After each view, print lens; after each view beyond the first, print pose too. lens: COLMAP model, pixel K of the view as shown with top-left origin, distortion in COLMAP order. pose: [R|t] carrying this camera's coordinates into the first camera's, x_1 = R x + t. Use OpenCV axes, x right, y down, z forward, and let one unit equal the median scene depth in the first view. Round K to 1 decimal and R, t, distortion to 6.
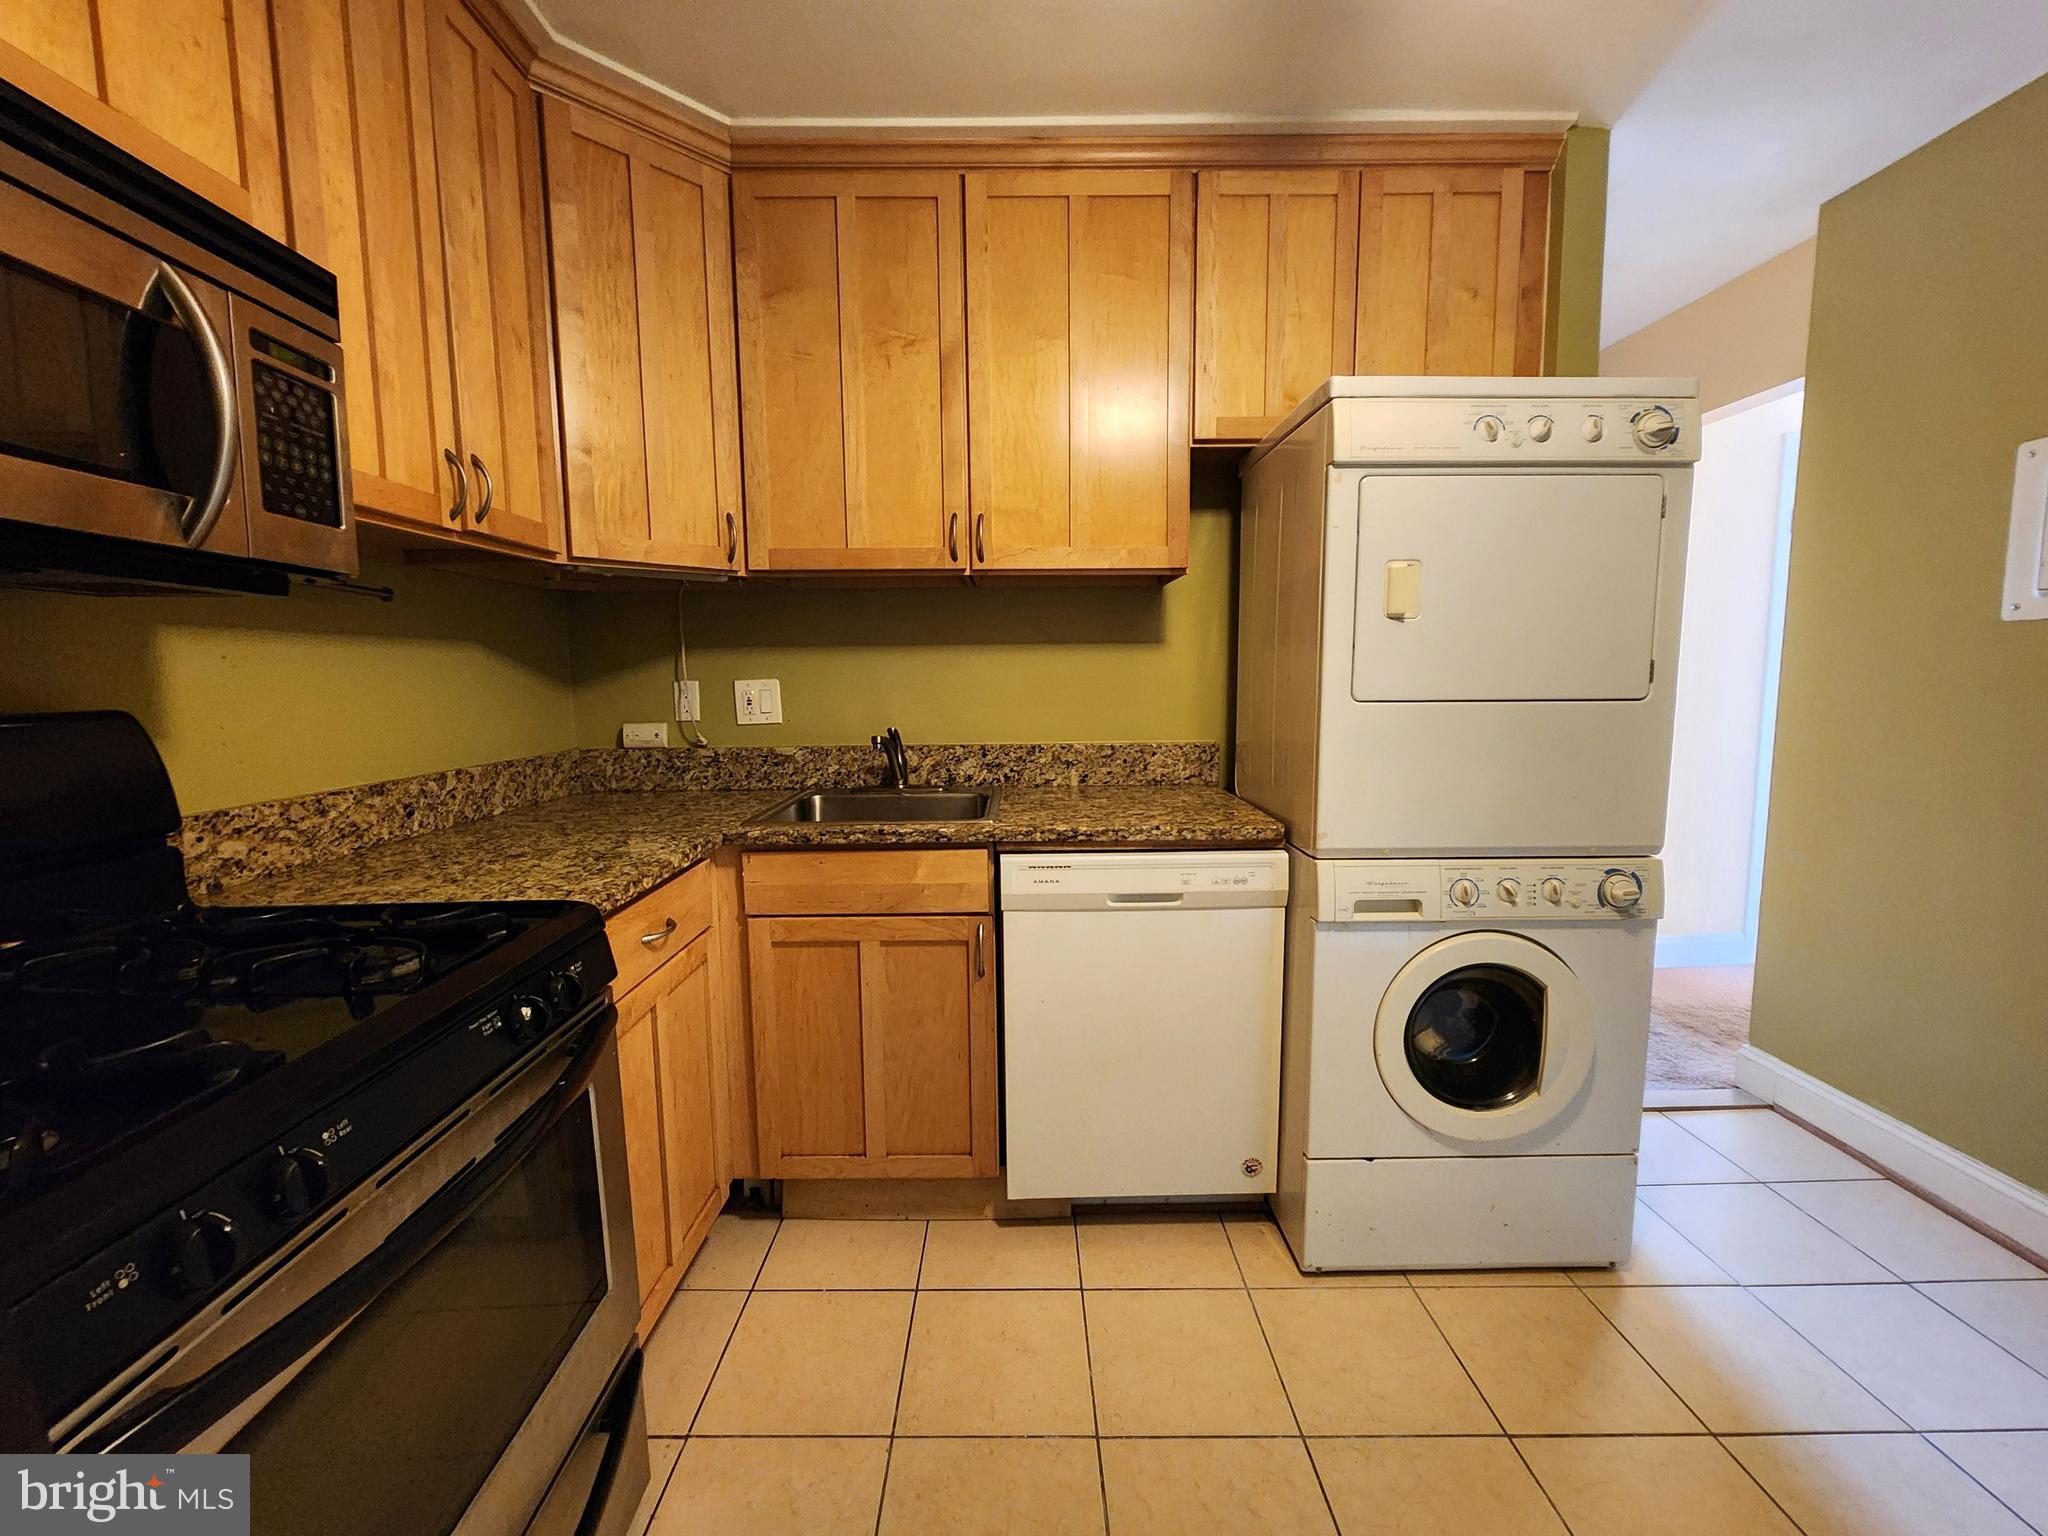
lens RADIAL K [[842.9, 0, 1022.3], [0, 842.9, 761.8], [0, 0, 1]] dist [0.000769, 0.000226]
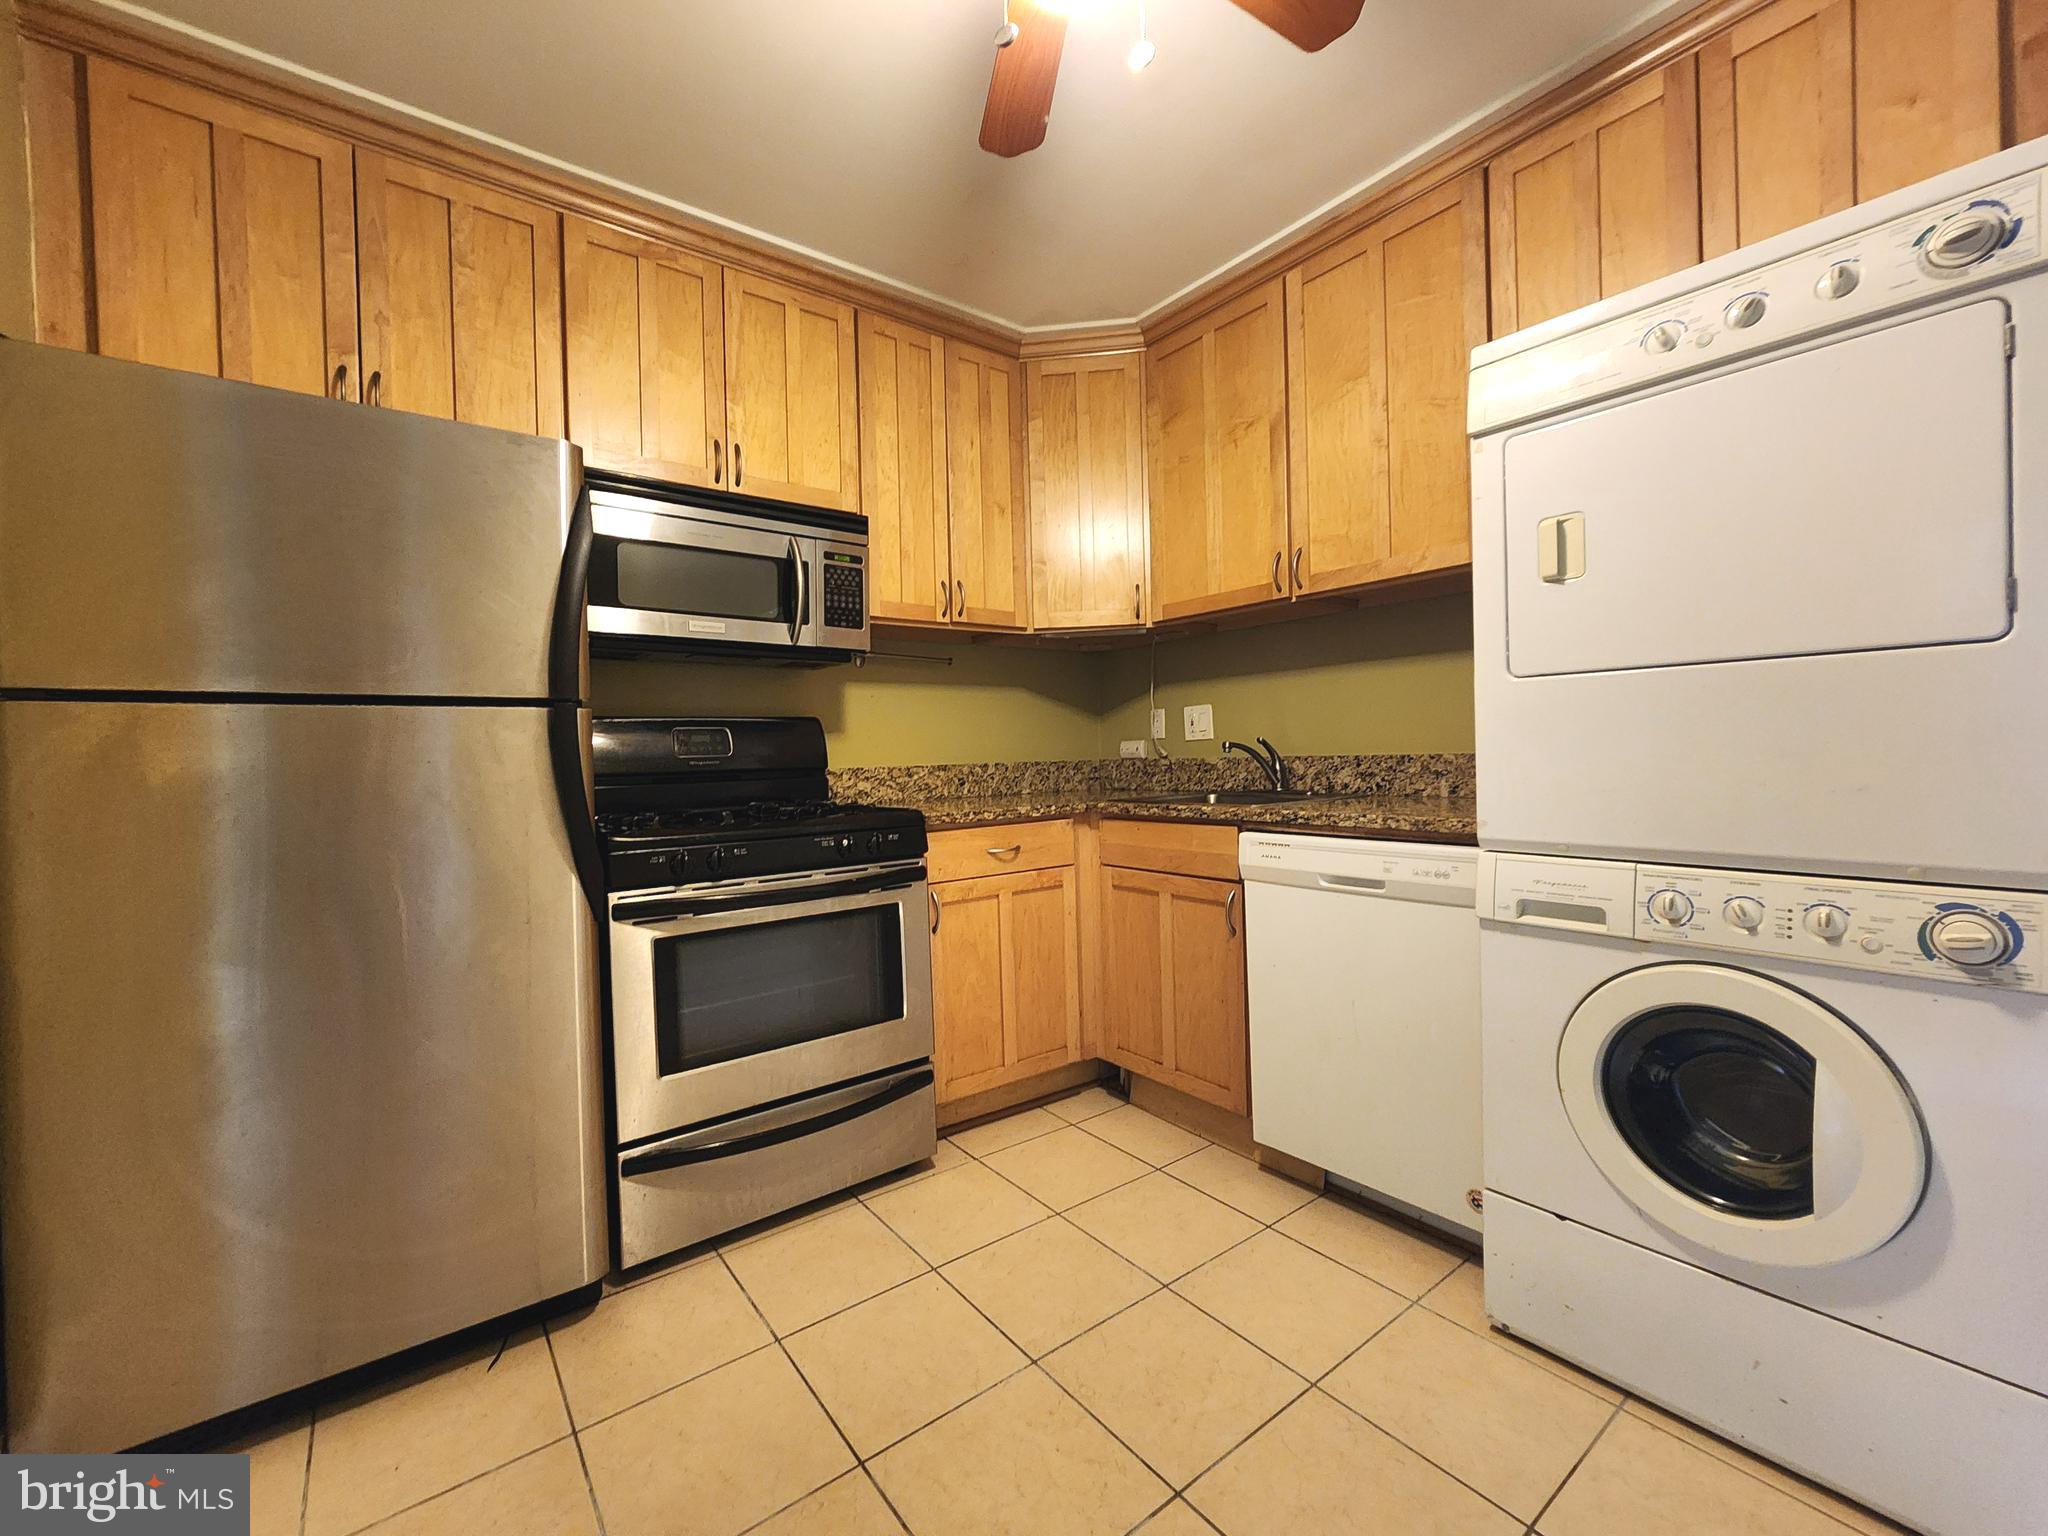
lens RADIAL K [[842.9, 0, 1022.3], [0, 842.9, 761.8], [0, 0, 1]] dist [0.000769, 0.000226]
pose [[0.604659, -0.000035, -0.796484, 0.736858], [-0.062621, 0.996902, -0.047583, 0.088621], [0.794019, 0.078648, 0.602784, 0.028014]]
